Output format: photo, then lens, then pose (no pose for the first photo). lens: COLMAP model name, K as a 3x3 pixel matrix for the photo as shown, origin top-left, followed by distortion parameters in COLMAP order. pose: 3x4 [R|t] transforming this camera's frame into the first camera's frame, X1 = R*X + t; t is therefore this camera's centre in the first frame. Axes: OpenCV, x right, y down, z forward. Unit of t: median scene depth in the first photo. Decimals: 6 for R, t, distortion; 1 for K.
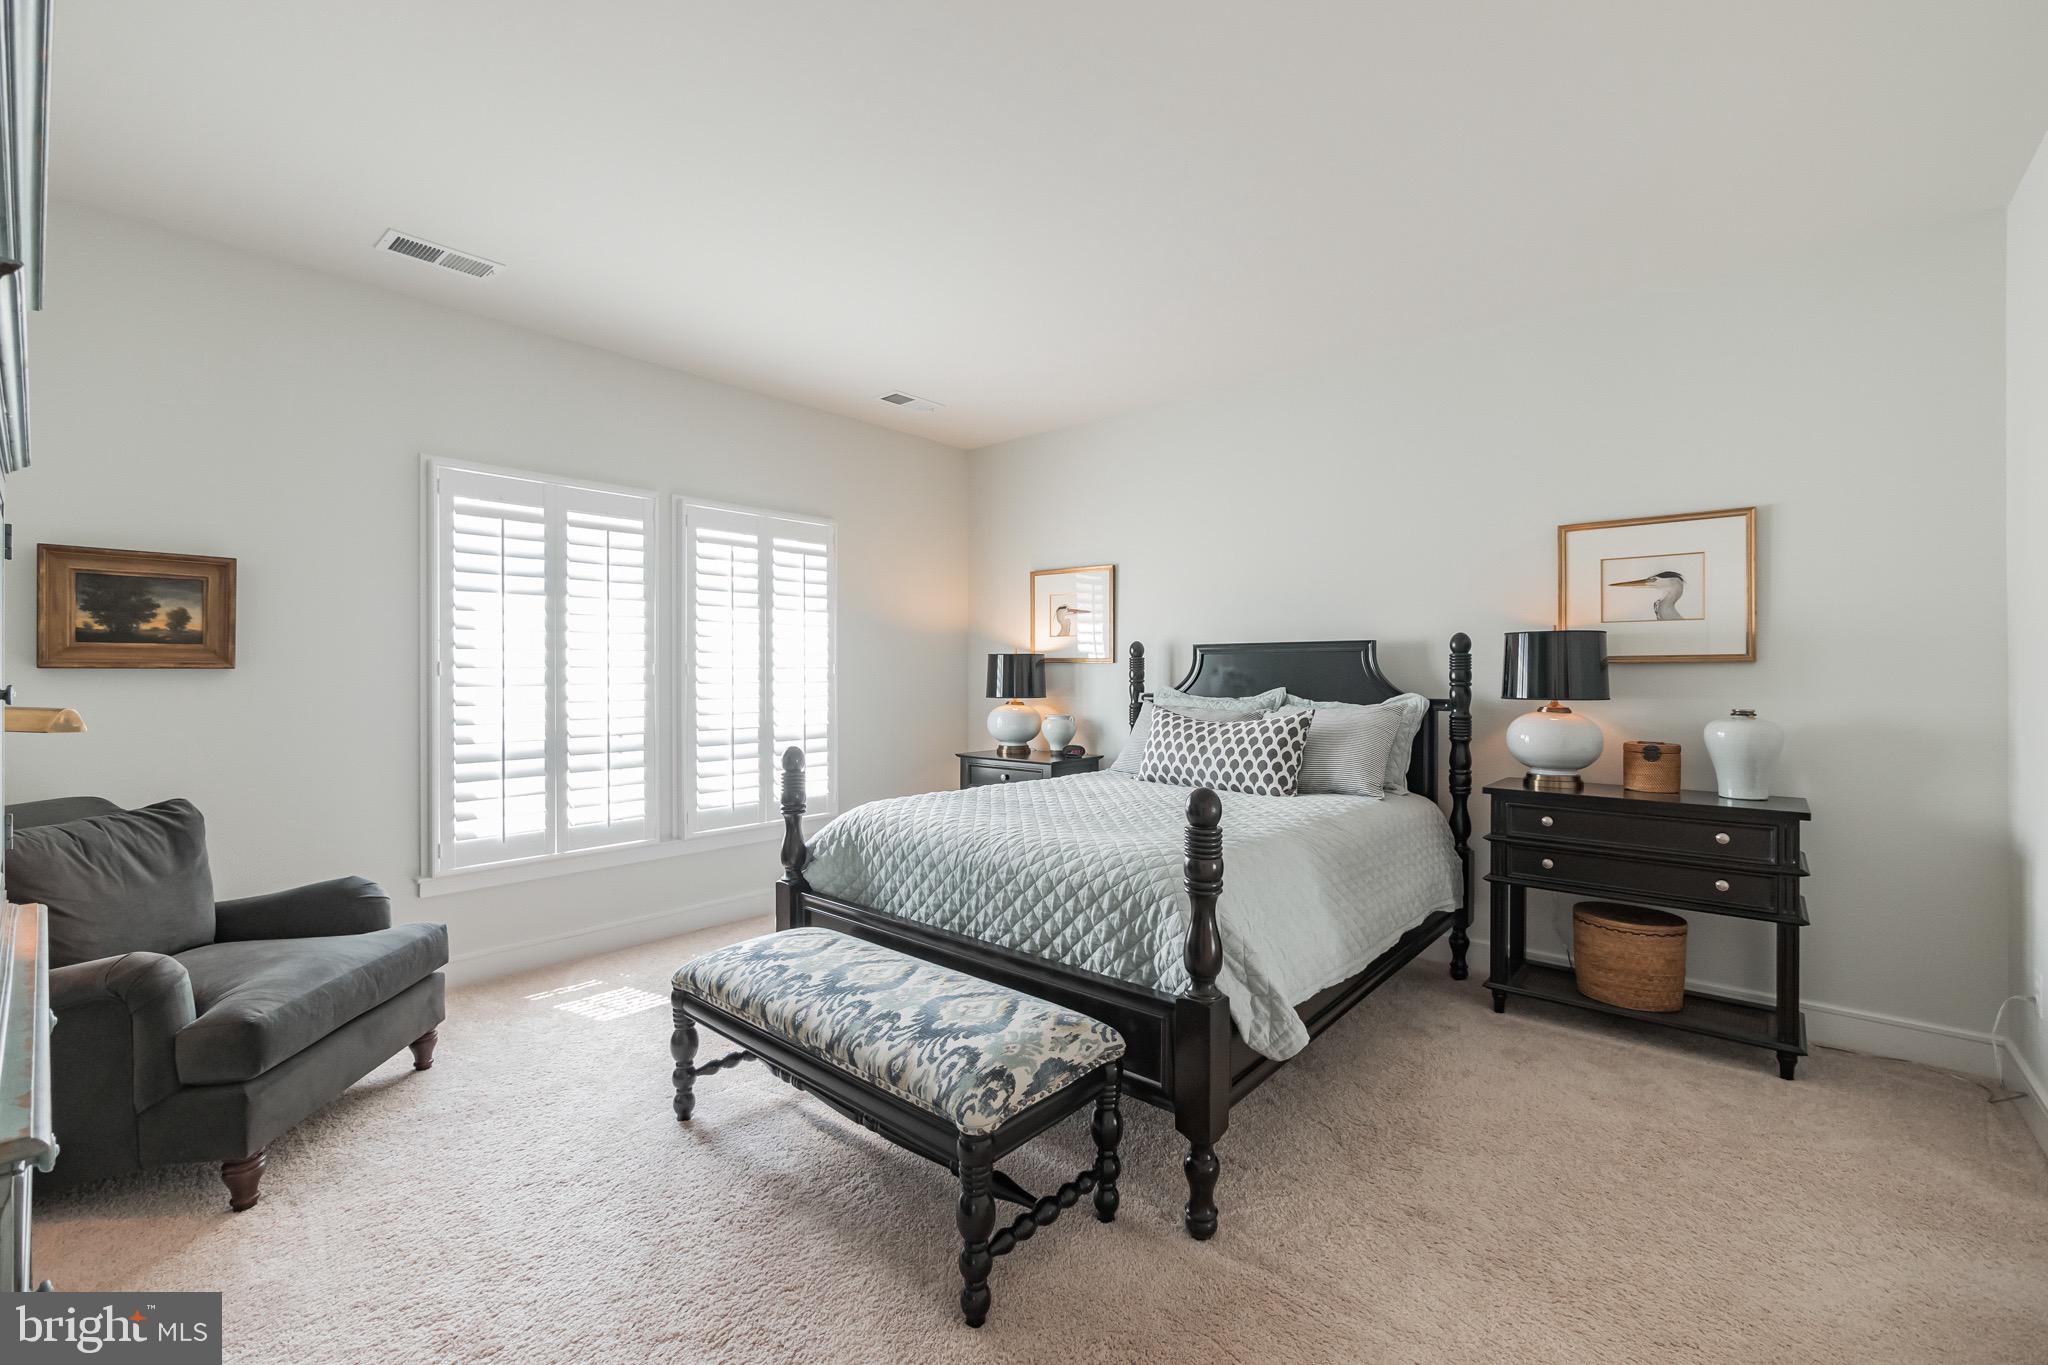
lens RADIAL K [[889.7, 0, 1024.0], [0, 889.7, 682.5], [0, 0, 1]] dist [0.000643, -0.000048]
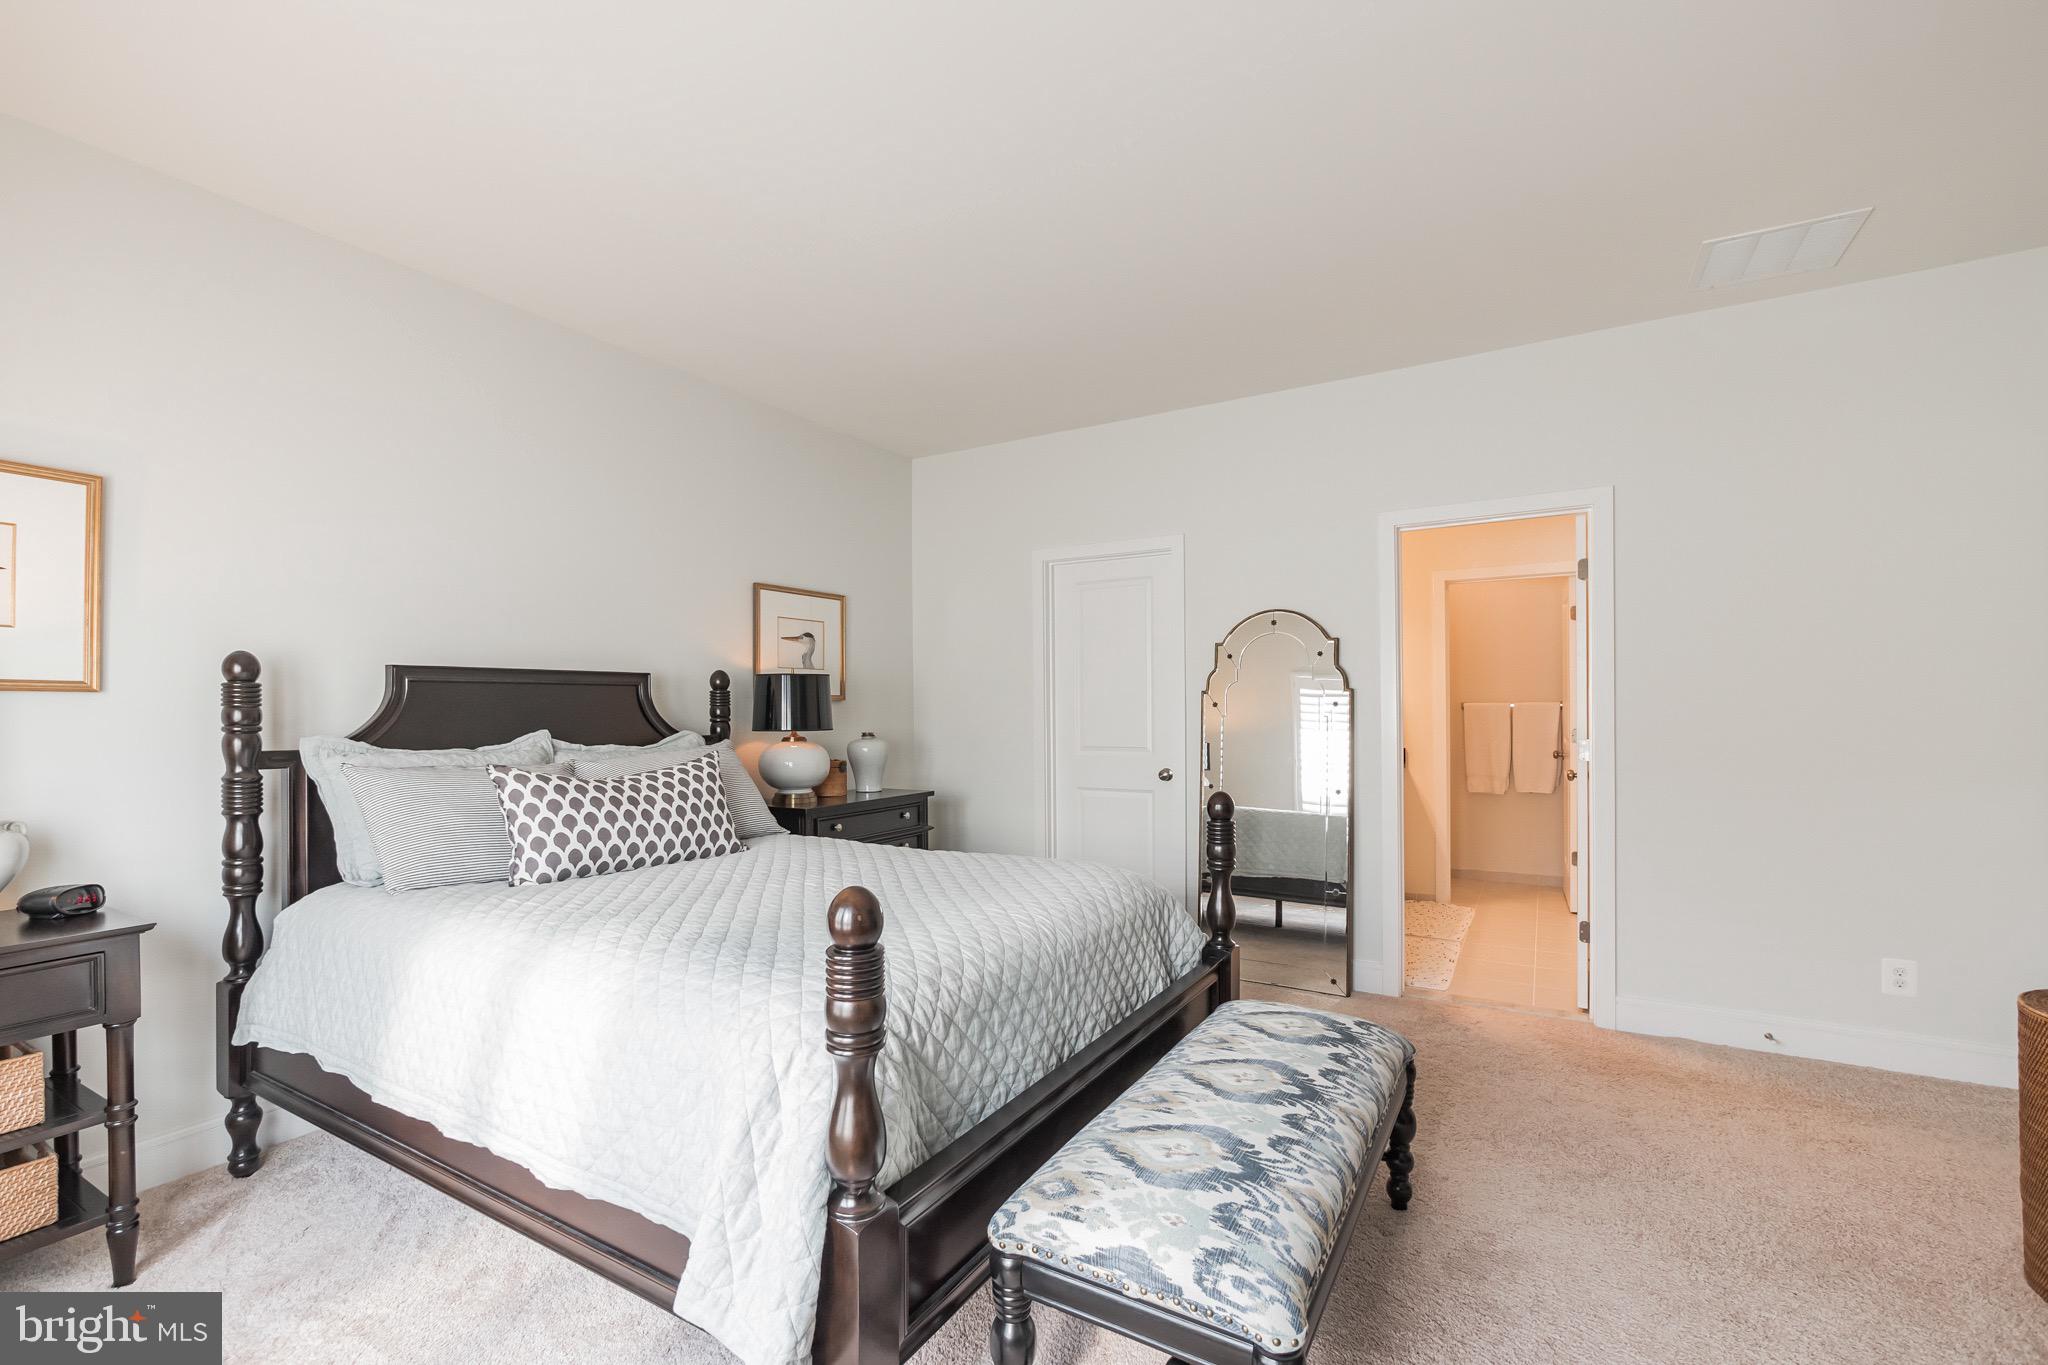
lens RADIAL K [[847.5, 0, 1019.2], [0, 847.5, 693.5], [0, 0, 1]] dist [-0.000299, -0.000080]
pose [[-0.175599, 0.008922, 0.984421, -1.062575], [0.009181, 0.999930, -0.007425, -0.035893], [-0.984419, 0.007734, -0.175668, 1.638415]]
